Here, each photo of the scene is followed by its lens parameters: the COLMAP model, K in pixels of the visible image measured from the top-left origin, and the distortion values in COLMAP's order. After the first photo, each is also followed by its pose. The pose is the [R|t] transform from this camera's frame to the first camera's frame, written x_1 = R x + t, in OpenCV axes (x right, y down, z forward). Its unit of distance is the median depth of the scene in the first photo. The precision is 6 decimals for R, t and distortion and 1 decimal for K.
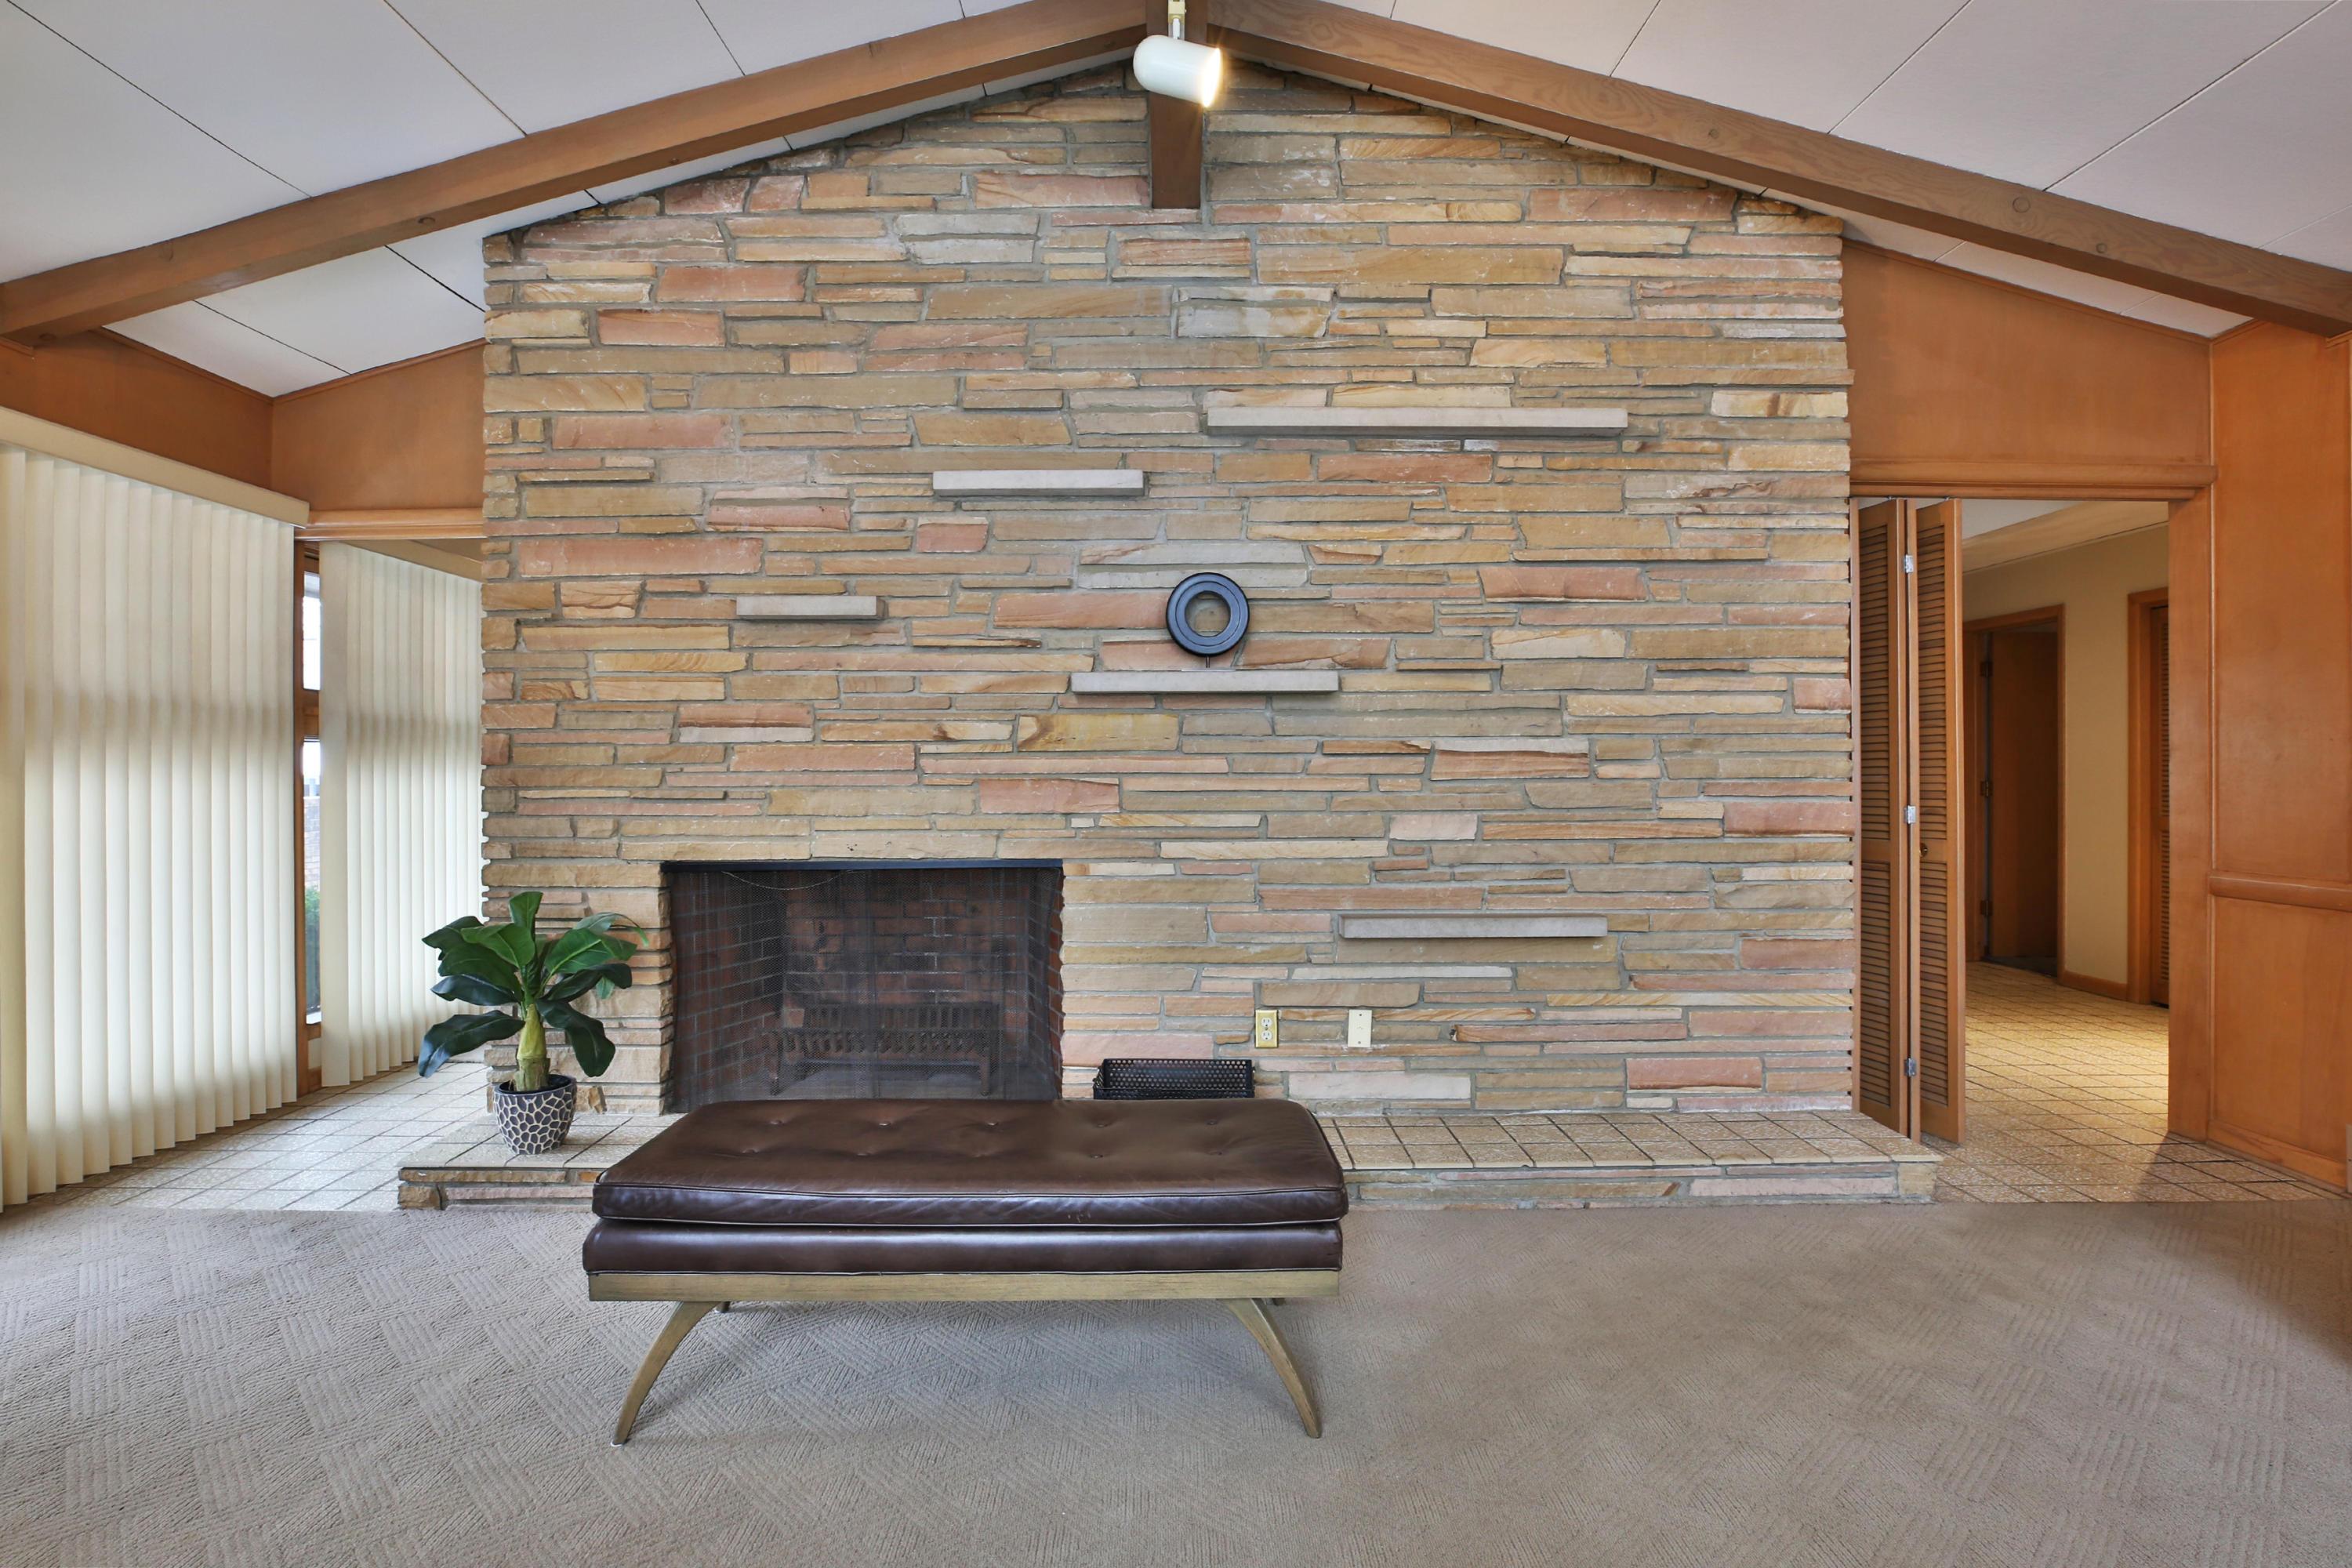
lens RADIAL K [[1136.7, 0, 1177.5], [0, 1136.7, 786.4], [0, 0, 1]] dist [-0.042003, 0.012969]
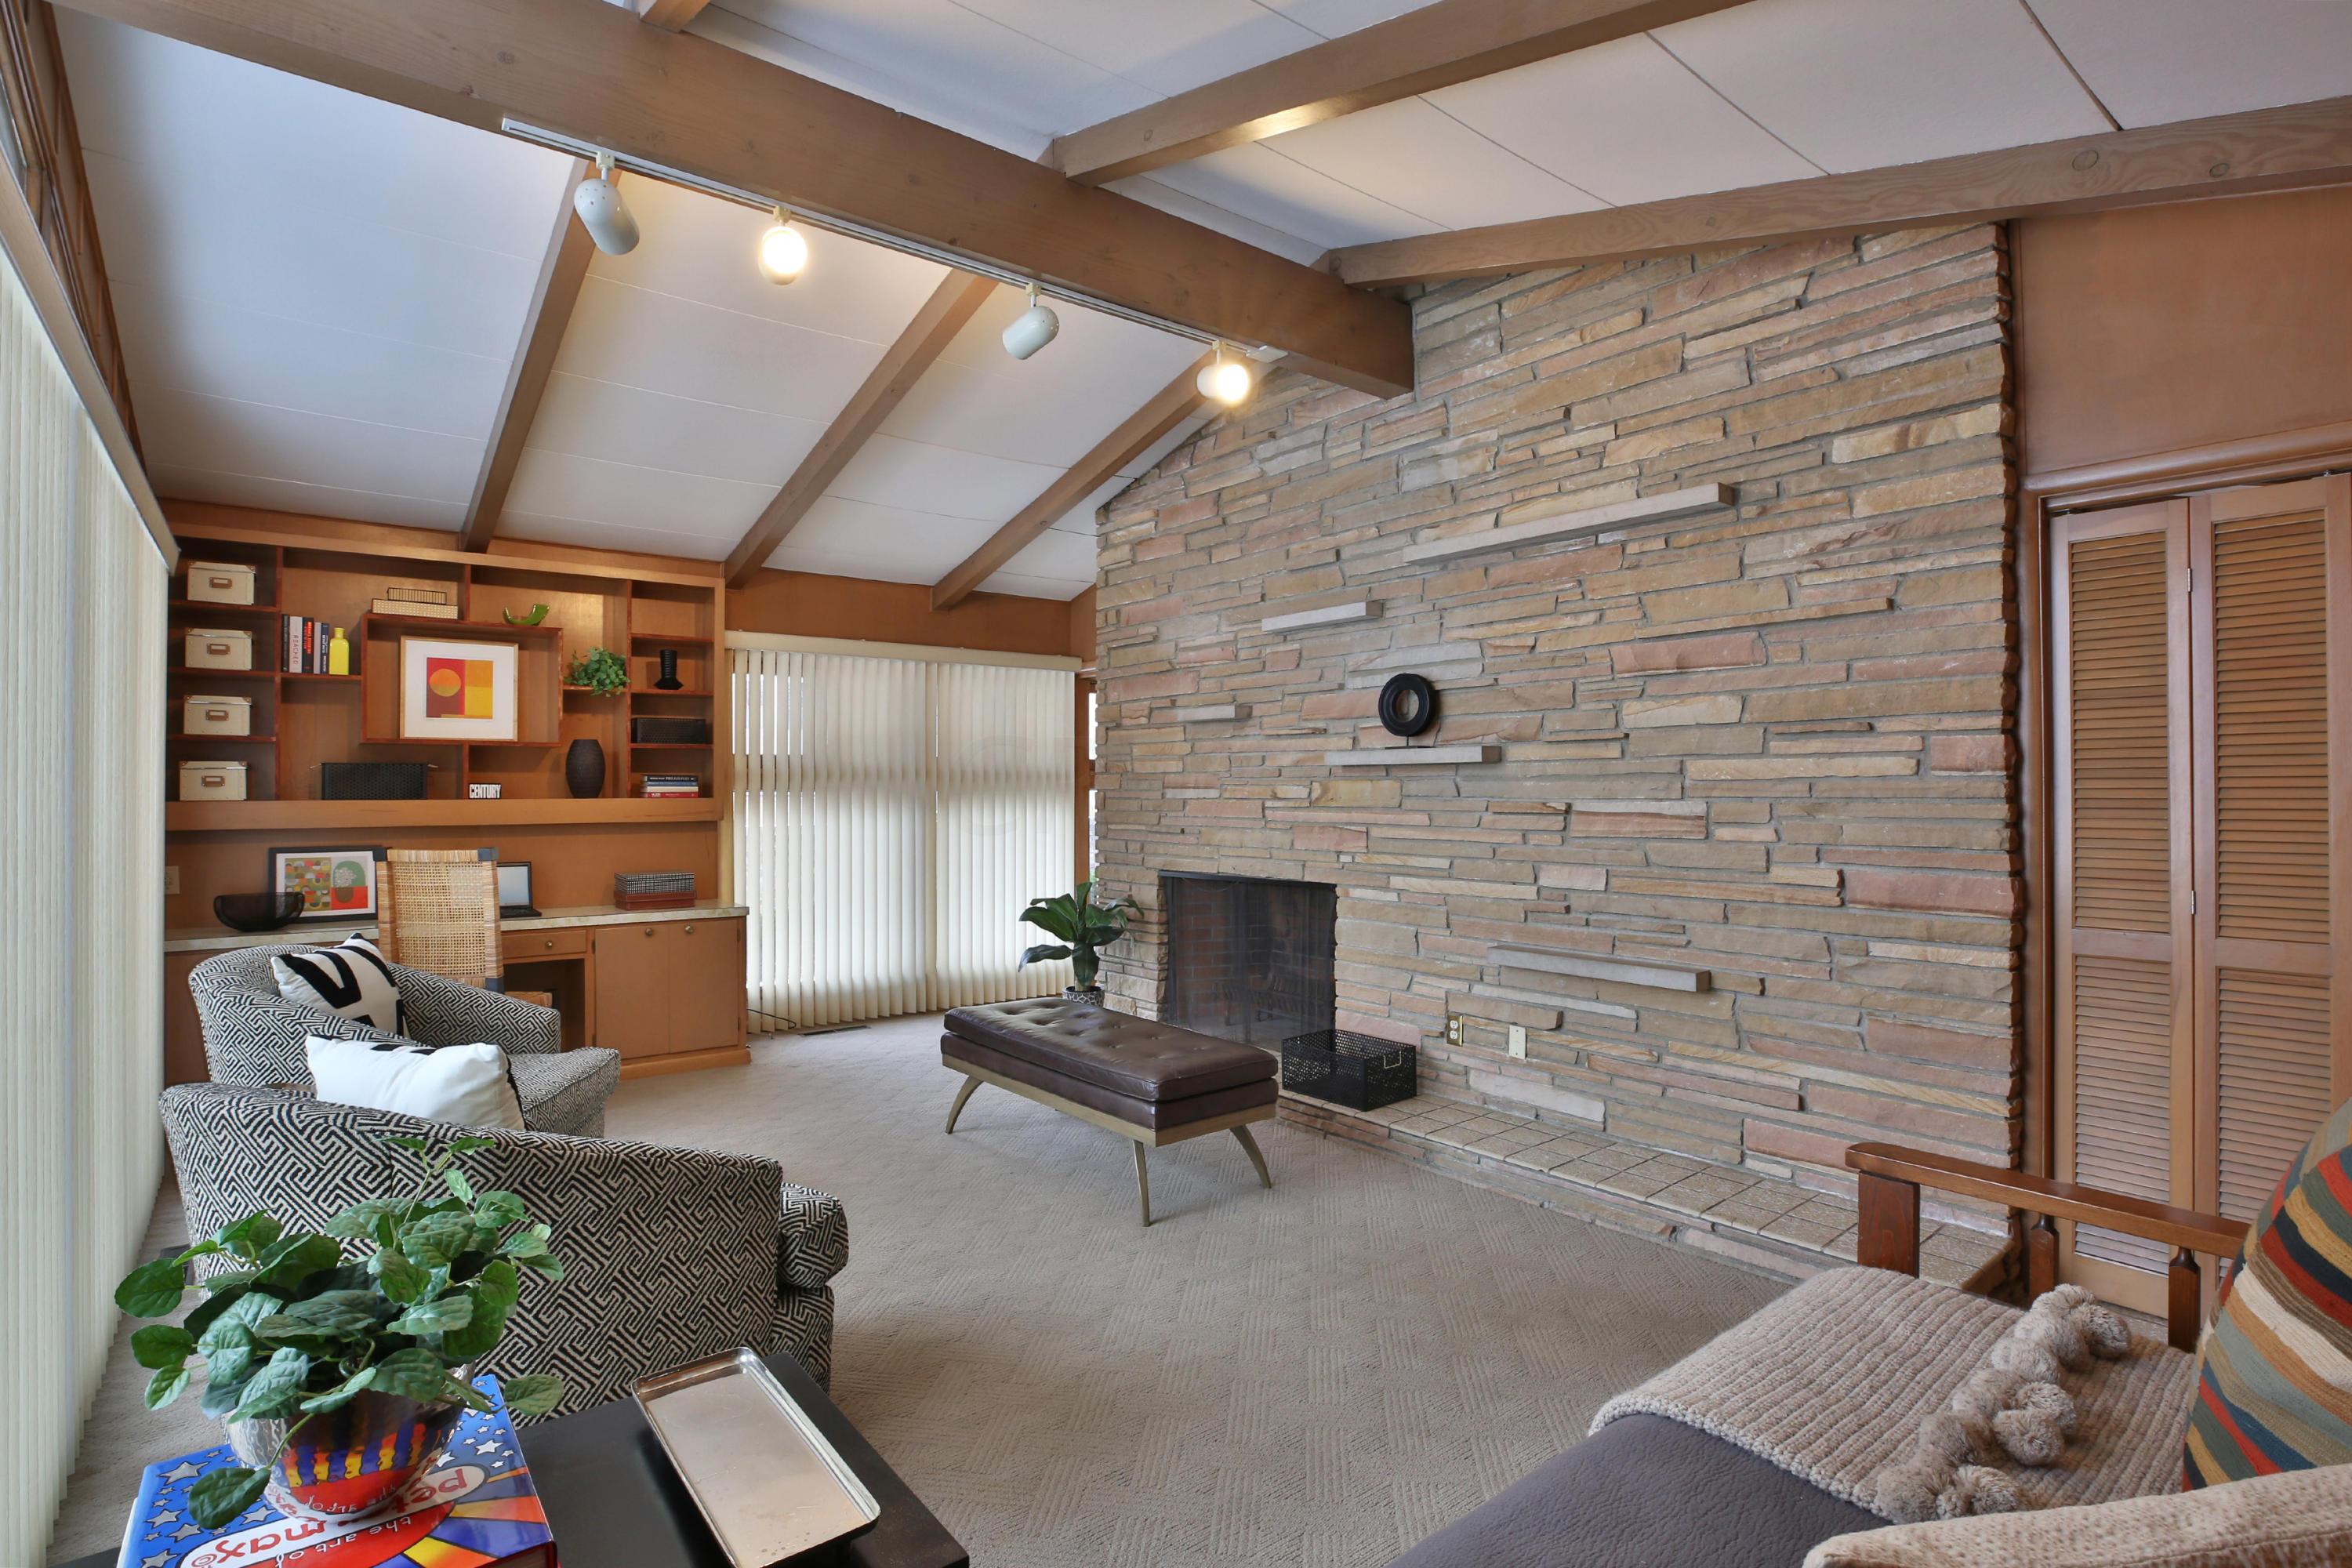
lens RADIAL K [[1136.7, 0, 1177.5], [0, 1136.7, 783.9], [0, 0, 1]] dist [-0.042003, 0.012969]
pose [[0.628124, -0.001321, -0.778112, 0.864202], [-0.004186, 0.999978, -0.005077, -0.051401], [0.778102, 0.006446, 0.628105, -0.029616]]
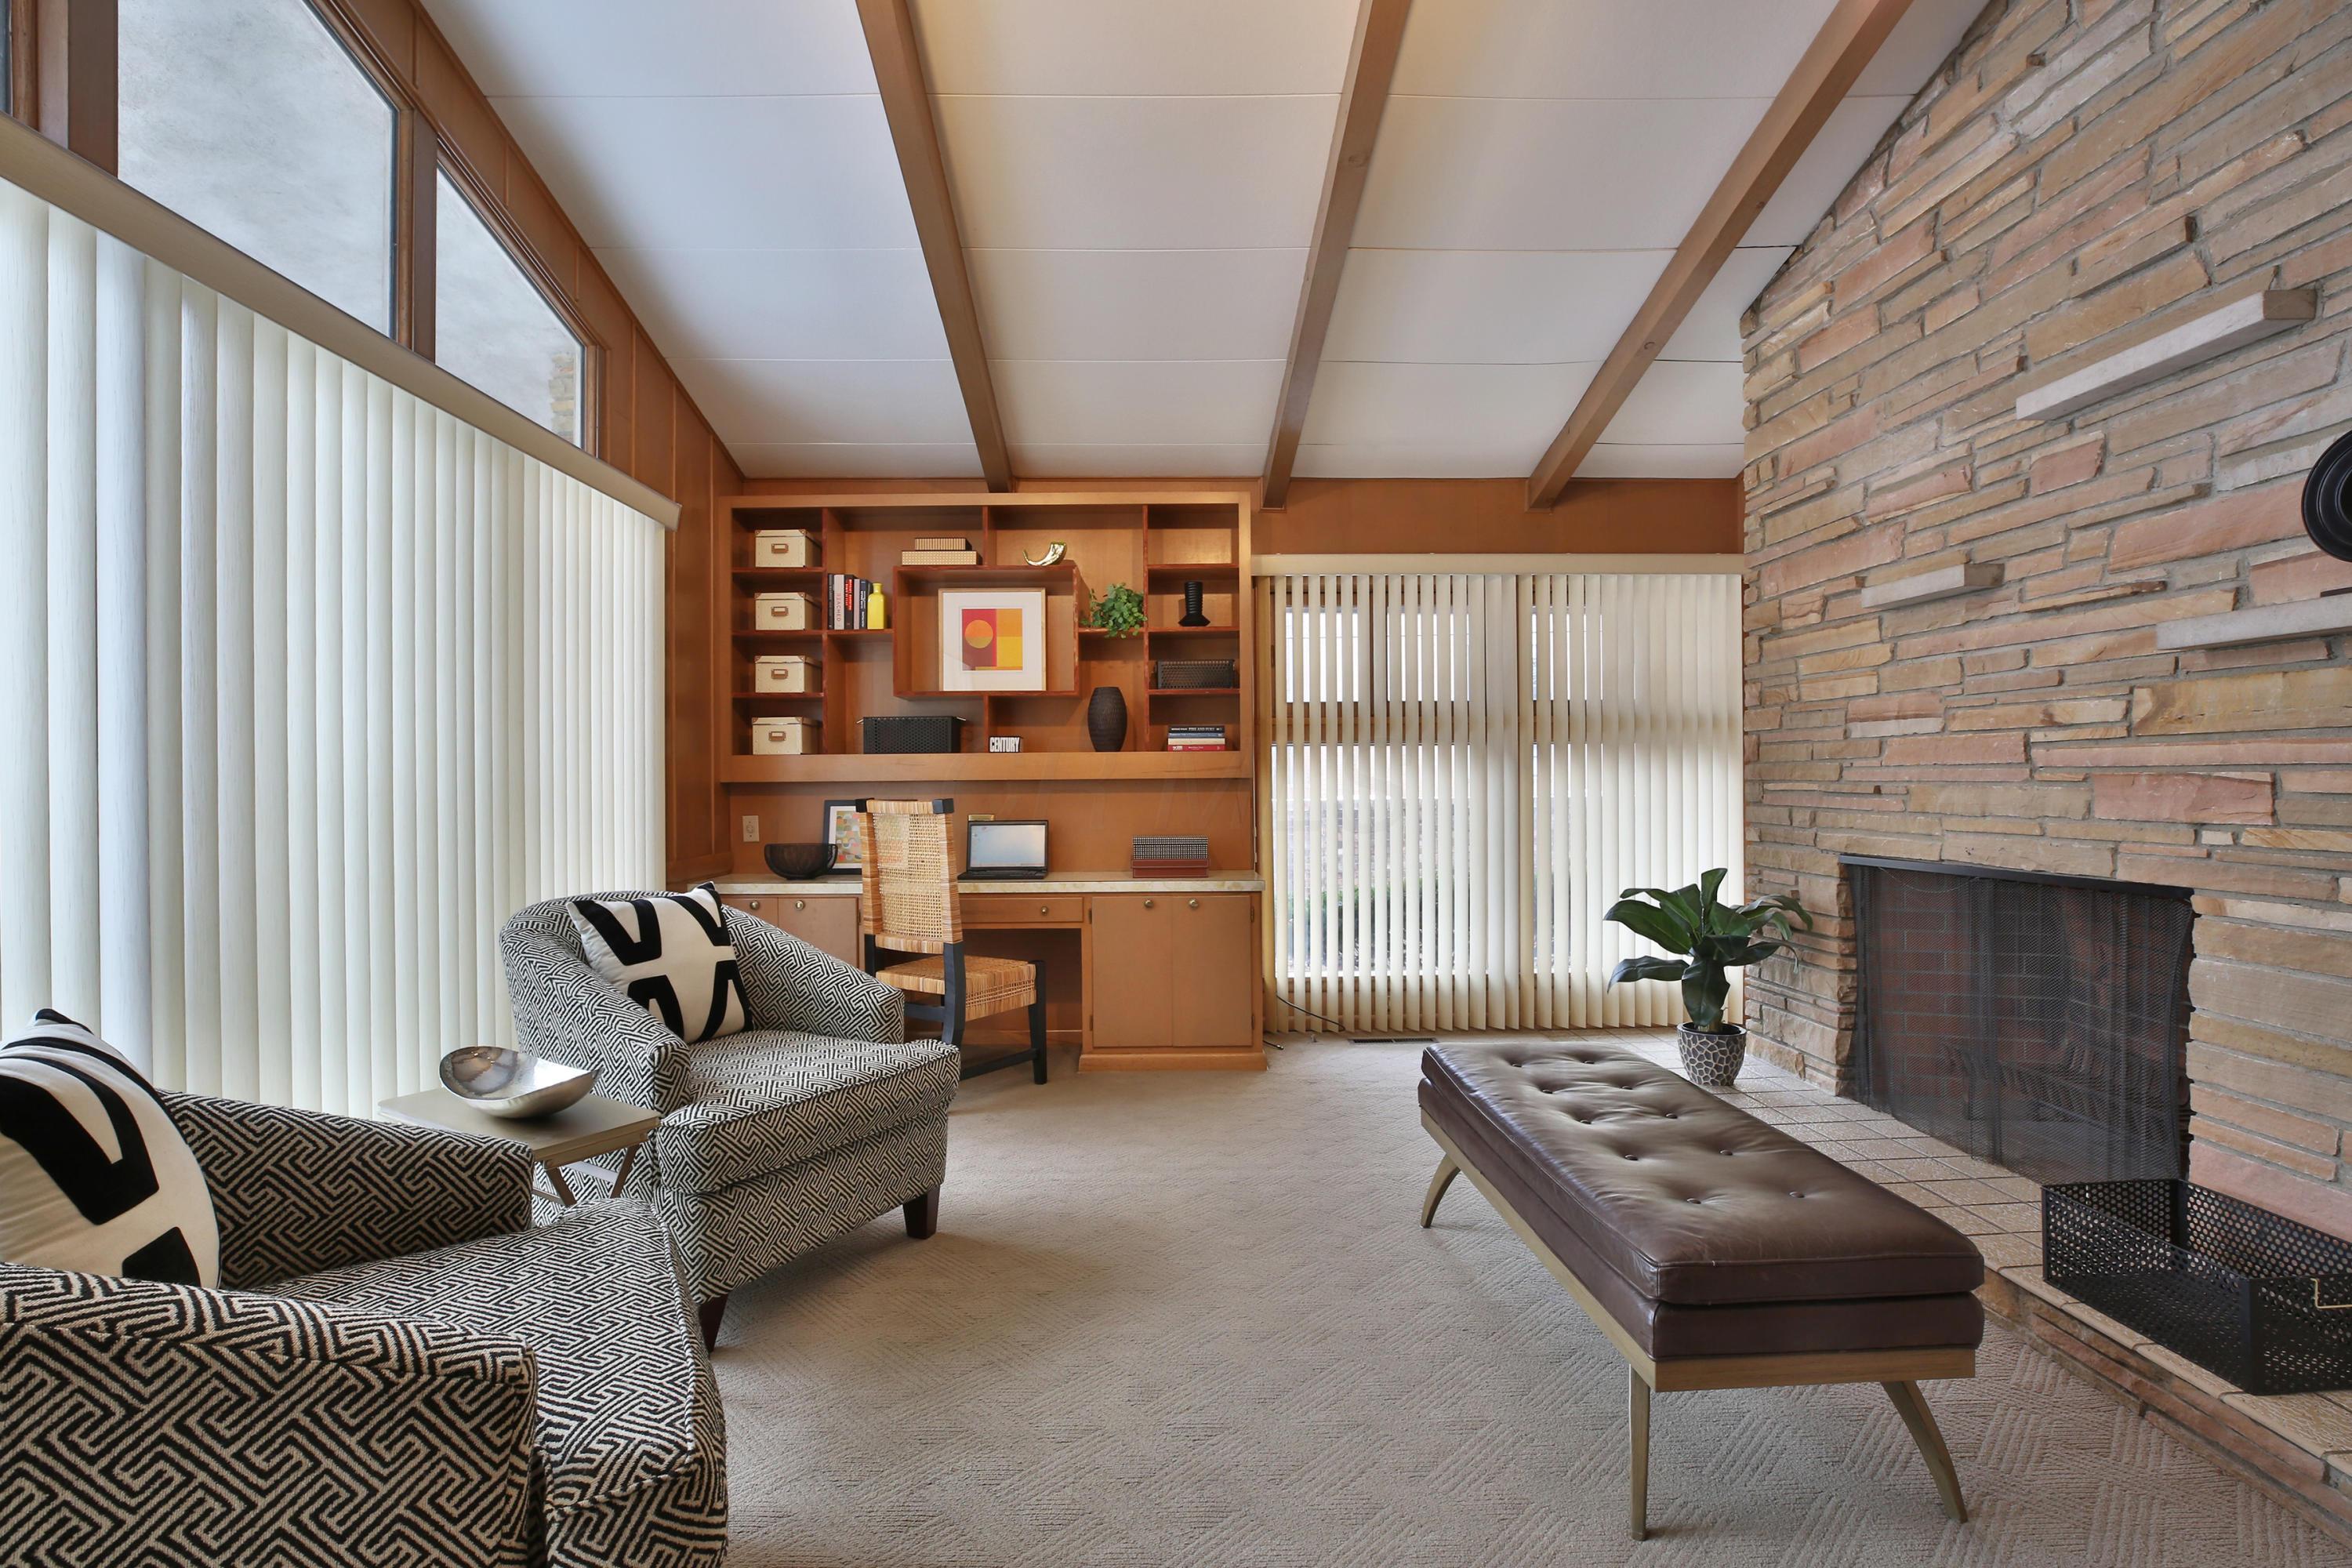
lens RADIAL K [[1136.7, 0, 1166.6], [0, 1136.7, 780.3], [0, 0, 1]] dist [-0.042003, 0.012969]
pose [[0.026111, 0.006166, -0.999640, 0.561850], [0.003853, 0.999973, 0.006269, -0.009202], [0.999652, -0.004015, 0.026086, 0.353784]]
